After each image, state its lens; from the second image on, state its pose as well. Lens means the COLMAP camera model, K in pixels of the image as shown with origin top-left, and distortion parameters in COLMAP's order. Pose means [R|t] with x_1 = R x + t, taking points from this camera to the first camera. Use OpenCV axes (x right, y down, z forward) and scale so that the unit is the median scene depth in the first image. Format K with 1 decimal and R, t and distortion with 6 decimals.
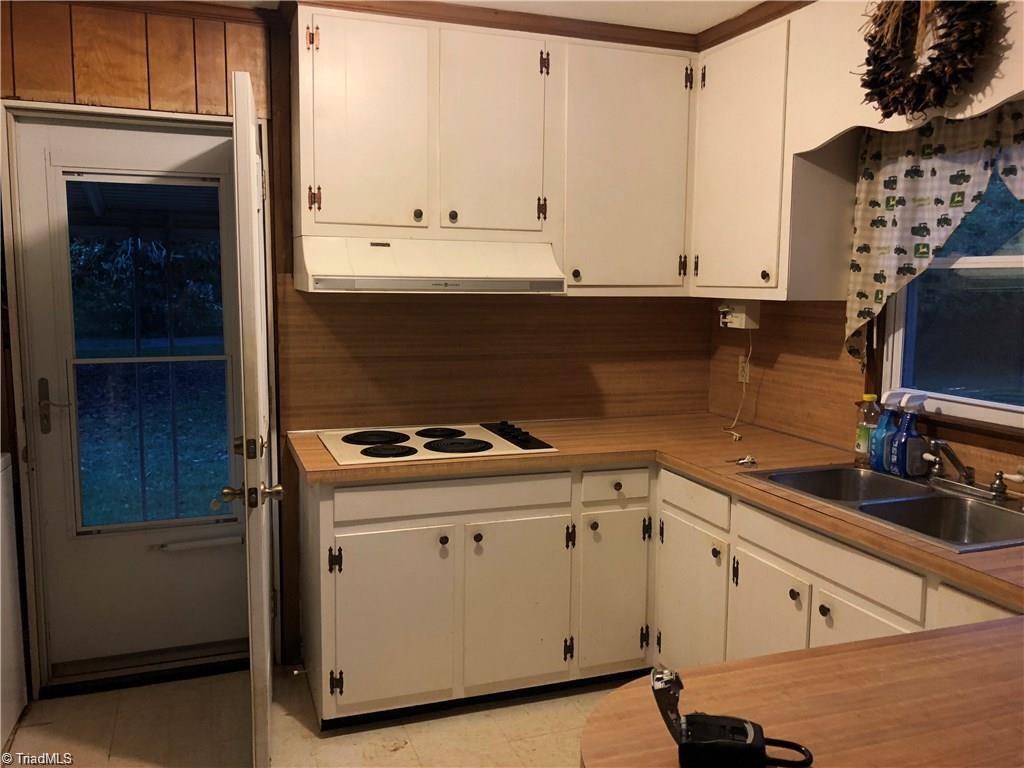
lens RADIAL K [[838.5, 0, 505.5], [0, 838.5, 382.9], [0, 0, 1]] dist [-0.004560, 0.003201]
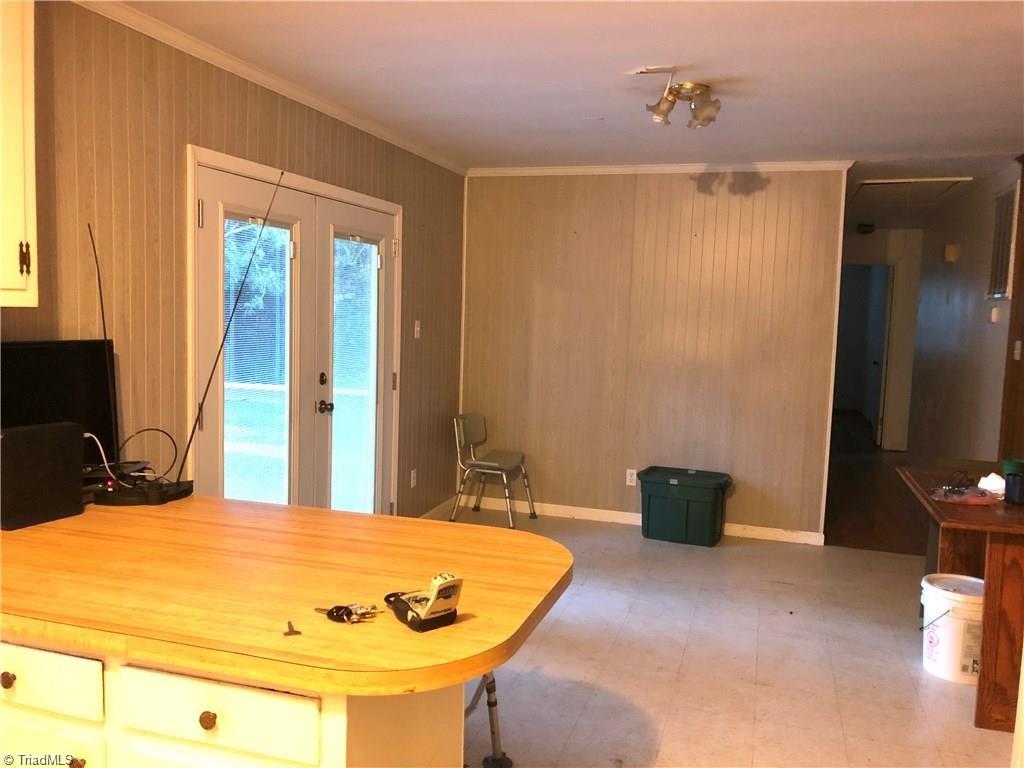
lens RADIAL K [[838.5, 0, 514.9], [0, 838.5, 377.7], [0, 0, 1]] dist [-0.004560, 0.003201]
pose [[-0.802009, -0.080224, 0.591899, -0.255058], [0.035814, 0.982698, 0.181719, -0.080286], [-0.596237, 0.166939, -0.785260, 0.731661]]
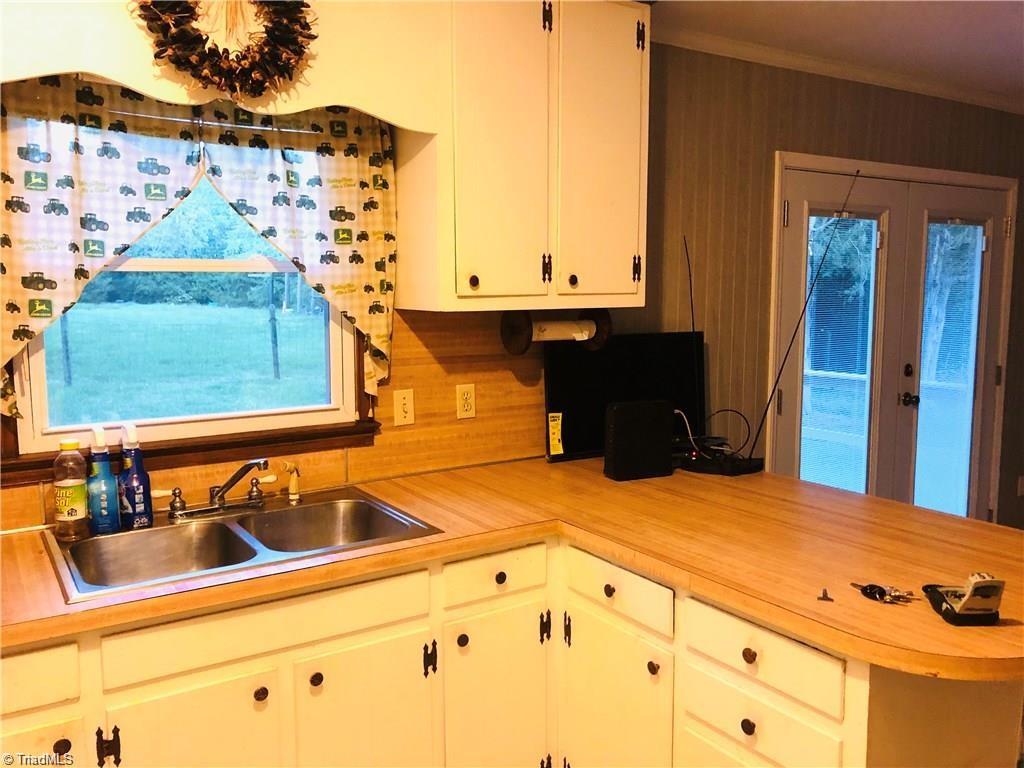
lens RADIAL K [[838.5, 0, 496.8], [0, 838.5, 378.0], [0, 0, 1]] dist [-0.004560, 0.003201]
pose [[-0.218637, -0.112108, 0.969345, -0.345625], [0.119967, 0.982755, 0.140717, -0.095146], [-0.968404, 0.147055, -0.201417, 0.747720]]
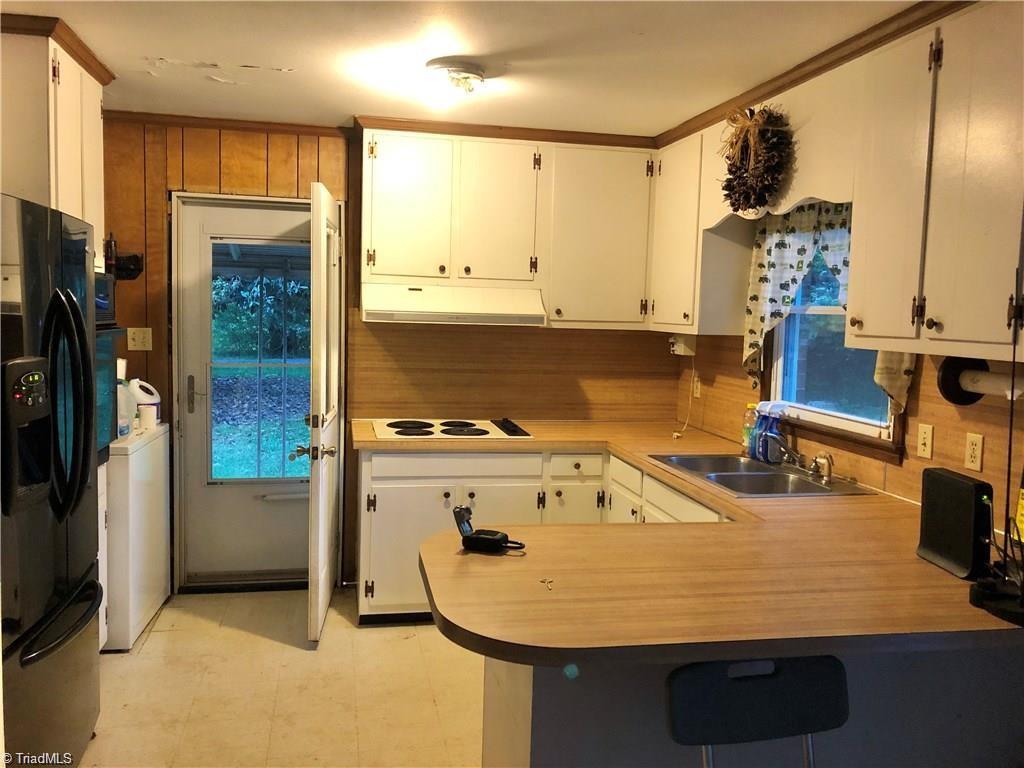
lens RADIAL K [[838.5, 0, 504.8], [0, 838.5, 381.4], [0, 0, 1]] dist [-0.004560, 0.003201]
pose [[0.988923, 0.031284, -0.145093, 0.223205], [-0.036617, 0.998743, -0.034236, 0.037804], [0.143840, 0.039169, 0.988825, -0.406099]]
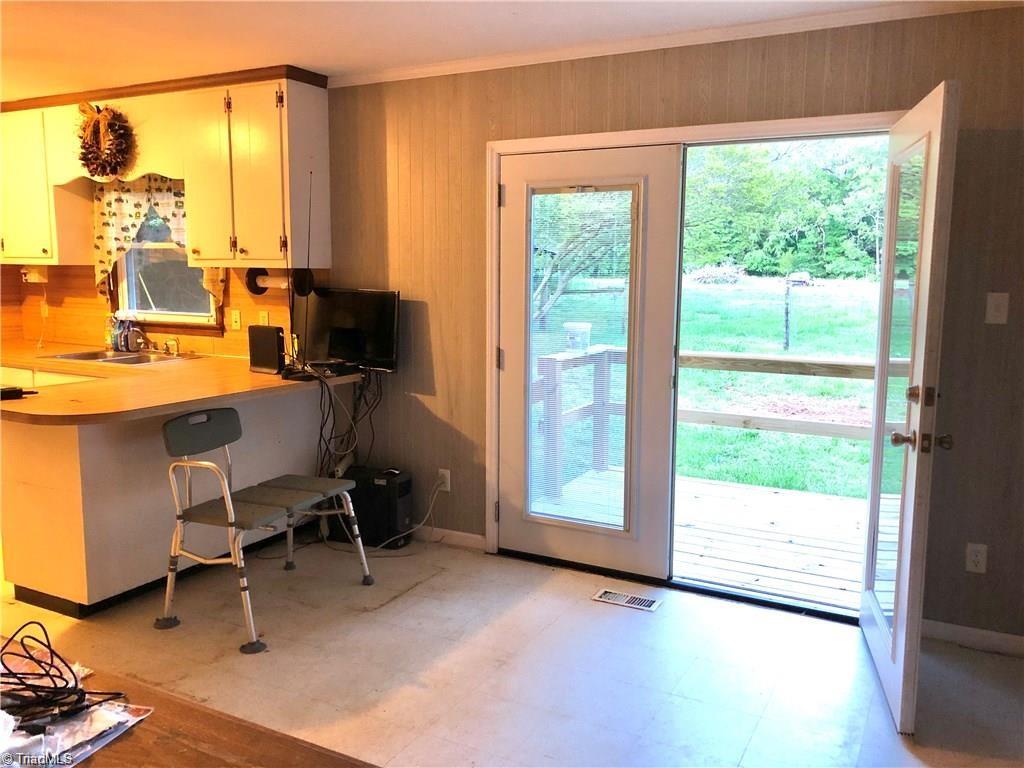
lens RADIAL K [[838.5, 0, 527.8], [0, 838.5, 376.5], [0, 0, 1]] dist [-0.004560, 0.003201]
pose [[0.734422, -0.088629, 0.672881, -0.166046], [0.077950, 0.995891, 0.046095, 0.141152], [-0.674202, 0.018597, 0.738313, -1.043954]]
